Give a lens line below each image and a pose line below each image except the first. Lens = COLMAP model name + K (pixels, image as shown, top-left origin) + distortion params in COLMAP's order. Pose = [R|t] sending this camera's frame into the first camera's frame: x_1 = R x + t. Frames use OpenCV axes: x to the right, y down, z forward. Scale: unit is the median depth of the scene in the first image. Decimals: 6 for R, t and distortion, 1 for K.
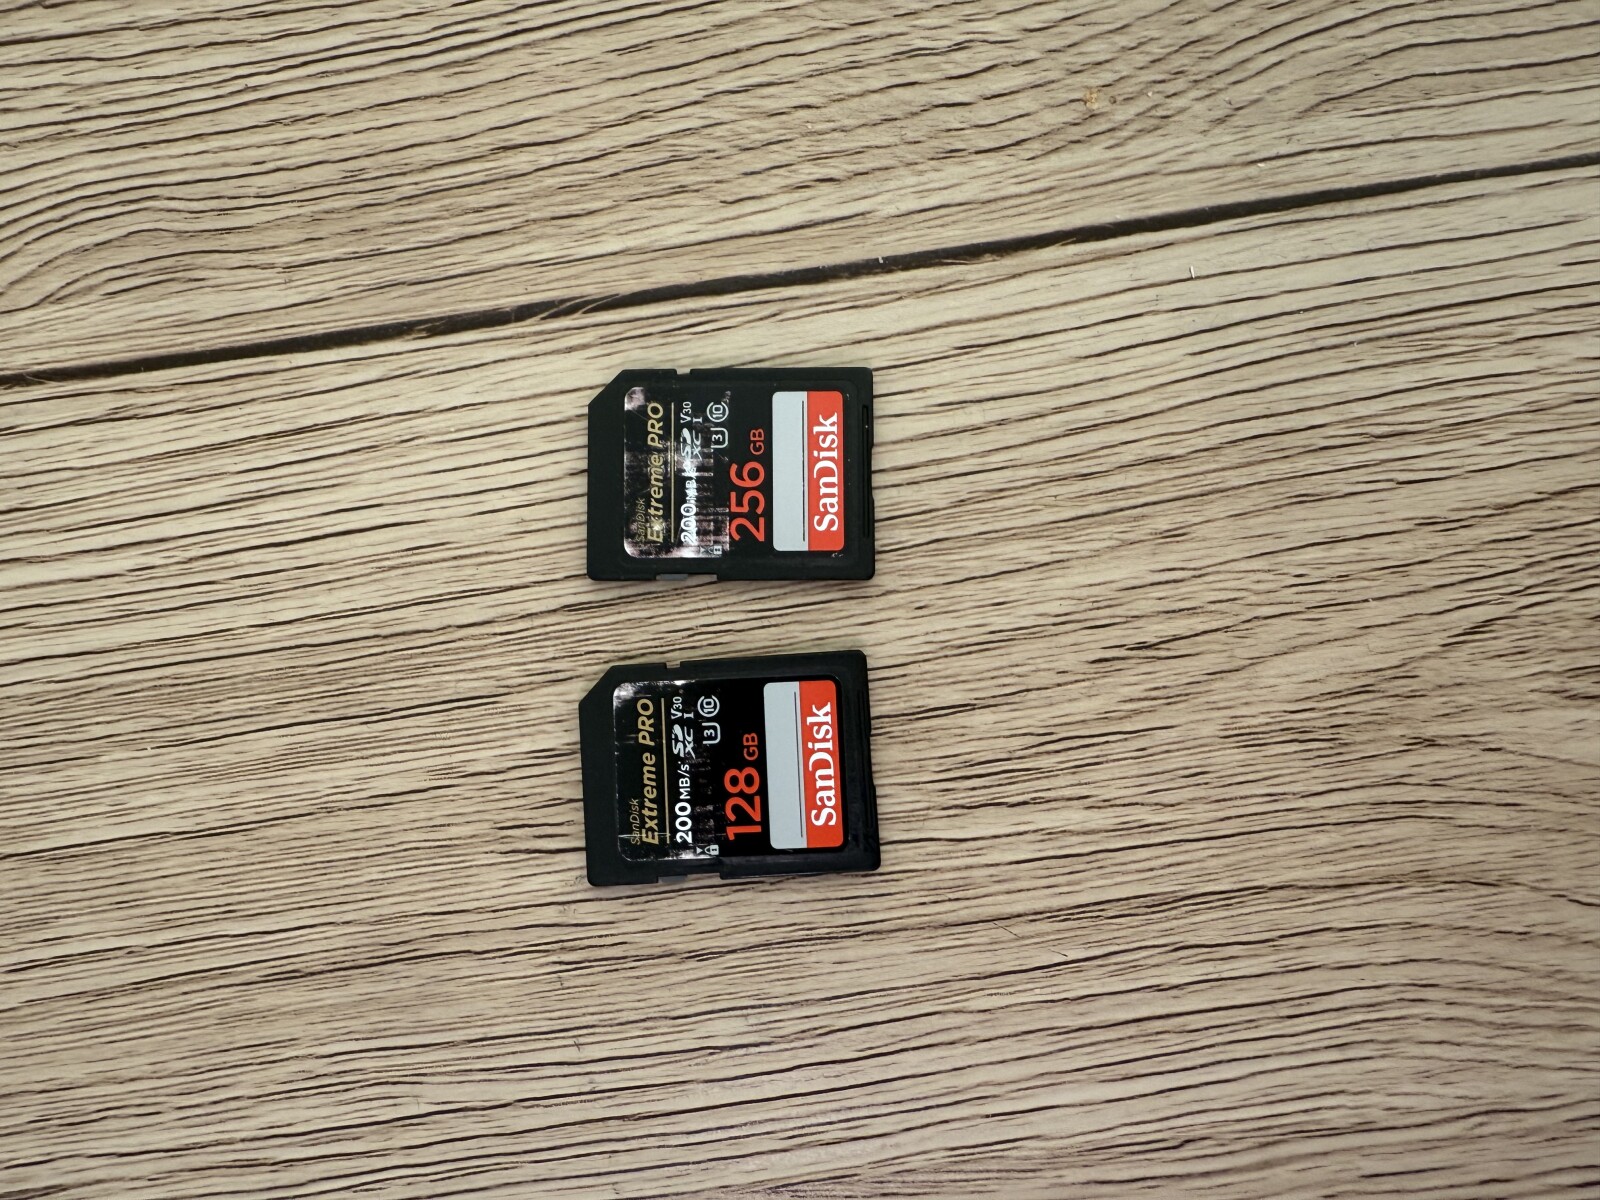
lens RADIAL K [[1124.8, 0, 800.0], [0, 1124.8, 600.0], [0, 0, 1]] dist [0.007363, 0.004819]
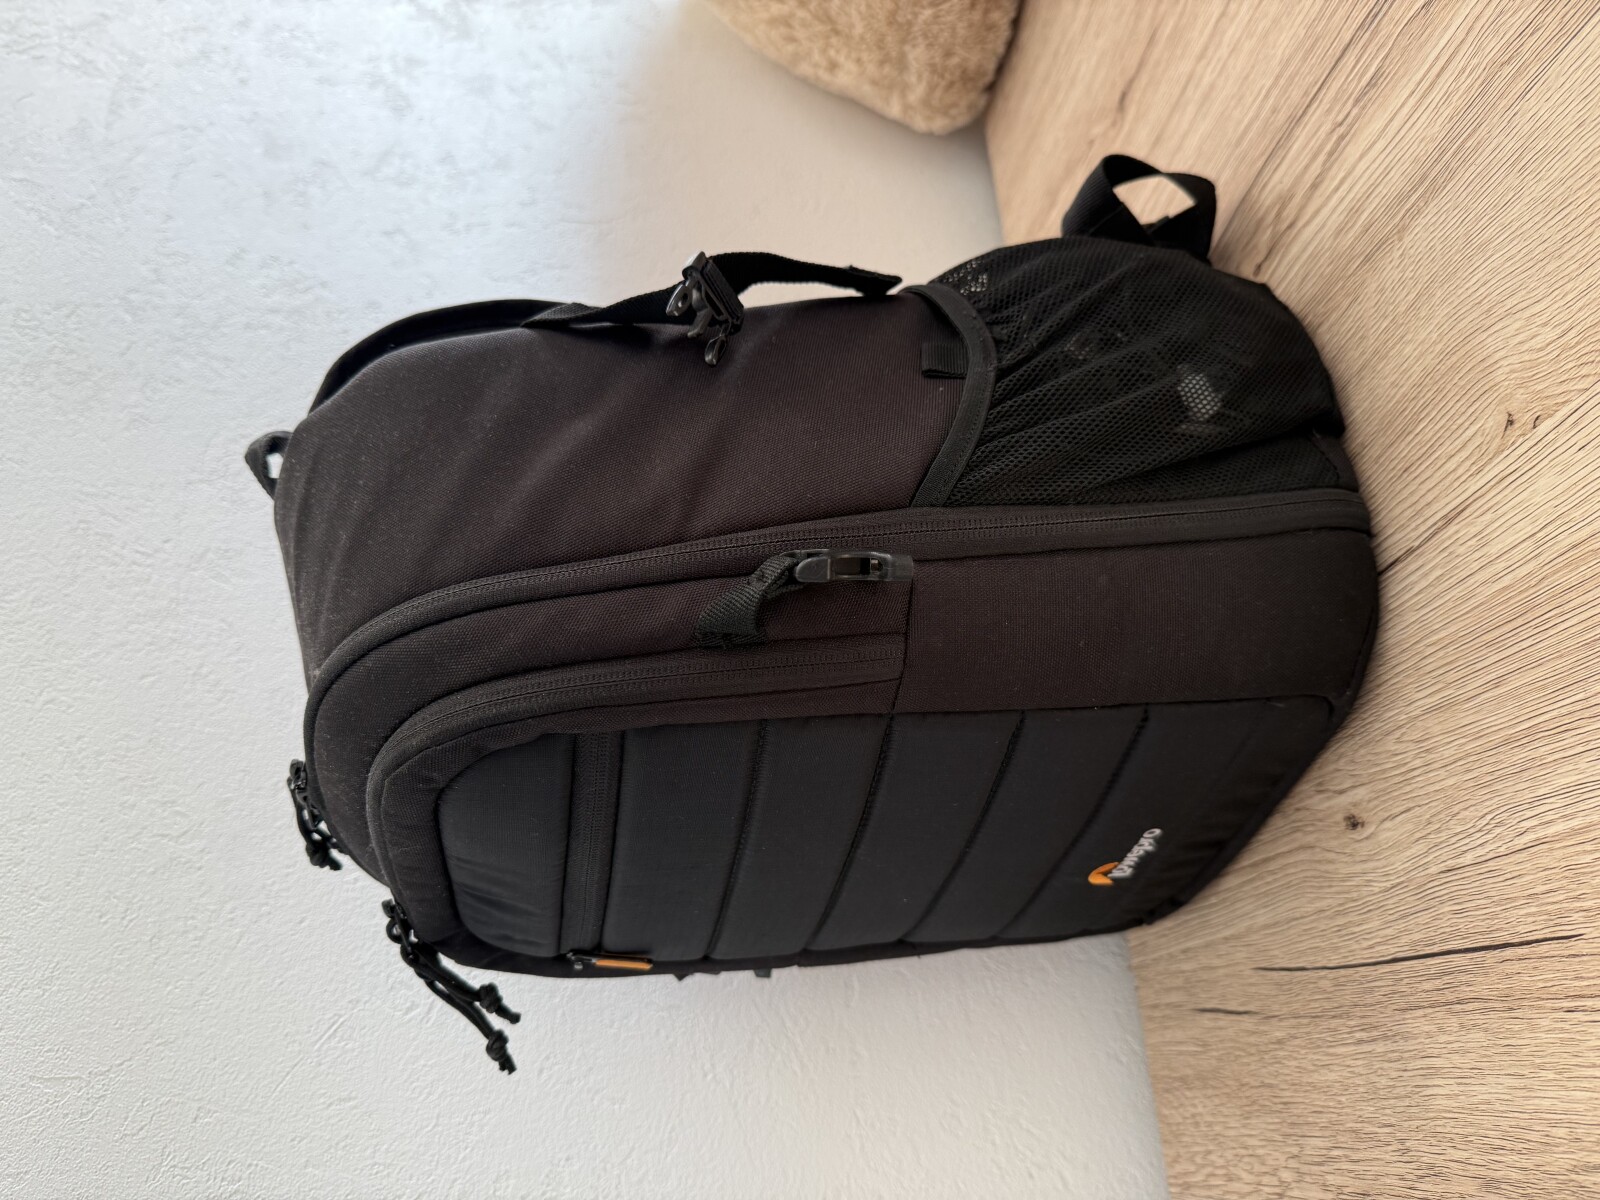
lens RADIAL K [[1153.1, 0, 800.0], [0, 1153.1, 600.0], [0, 0, 1]] dist [-0.024756, 0.007201]
pose [[0.189358, -0.282149, -0.940497, 3.888356], [0.108935, 0.957950, -0.265452, 0.284451], [0.975847, -0.052188, 0.212132, -1.290543]]
